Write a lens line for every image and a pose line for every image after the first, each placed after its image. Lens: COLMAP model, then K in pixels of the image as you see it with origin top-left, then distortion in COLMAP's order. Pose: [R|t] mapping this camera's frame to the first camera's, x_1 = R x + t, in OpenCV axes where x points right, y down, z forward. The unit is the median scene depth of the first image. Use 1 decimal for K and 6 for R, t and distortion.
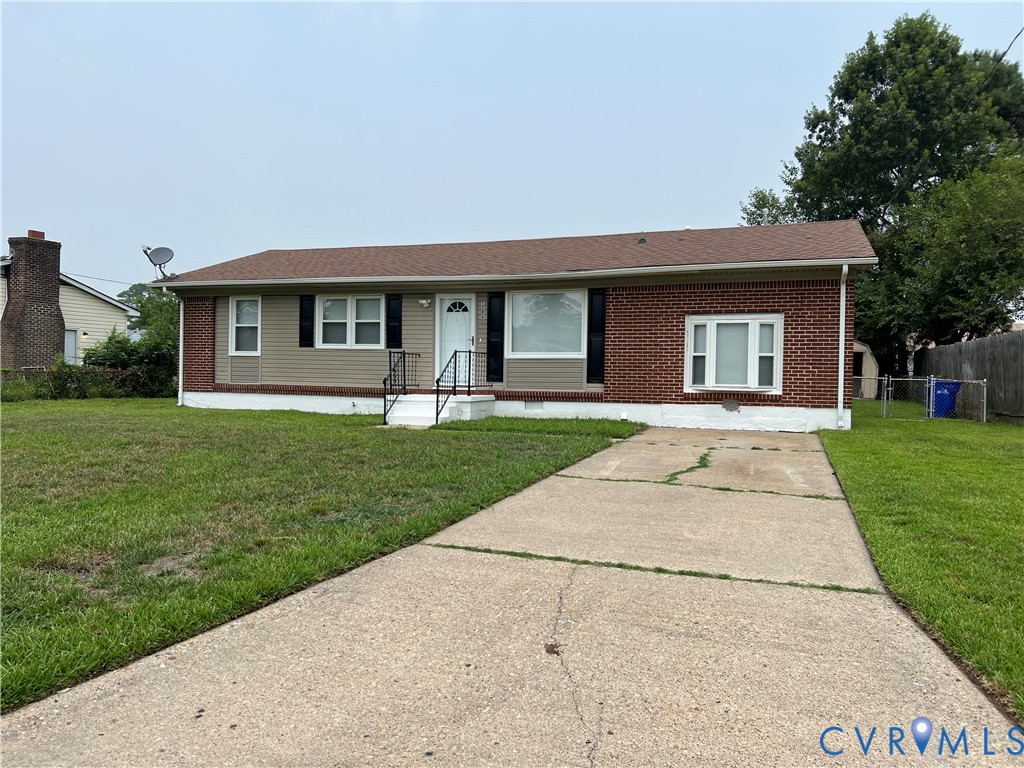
lens RADIAL K [[765.8, 0, 512.0], [0, 765.8, 384.0], [0, 0, 1]] dist [0.085421, -0.054509]
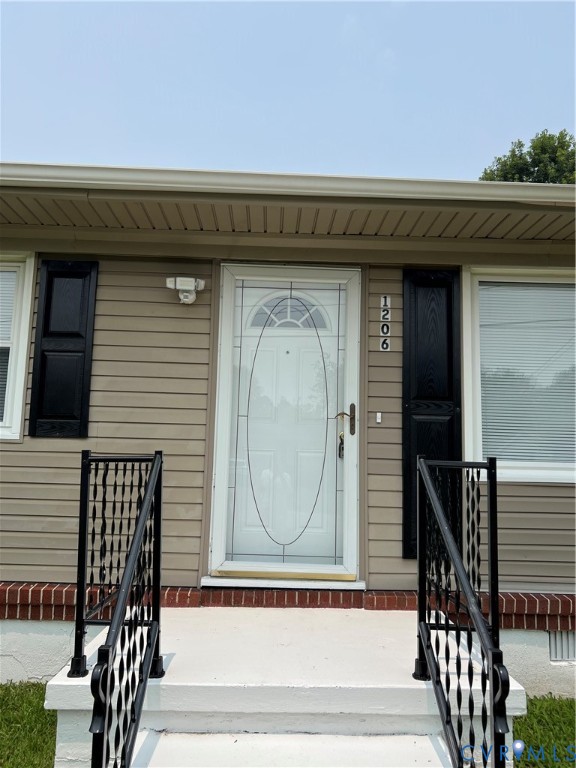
lens RADIAL K [[574.4, 0, 274.9], [0, 574.4, 384.5], [0, 0, 1]] dist [0.085421, -0.054509]
pose [[0.939485, 0.057144, 0.337791, -0.159888], [-0.010722, 0.990412, -0.137727, -0.038837], [-0.342423, 0.125771, 0.931090, 0.804358]]
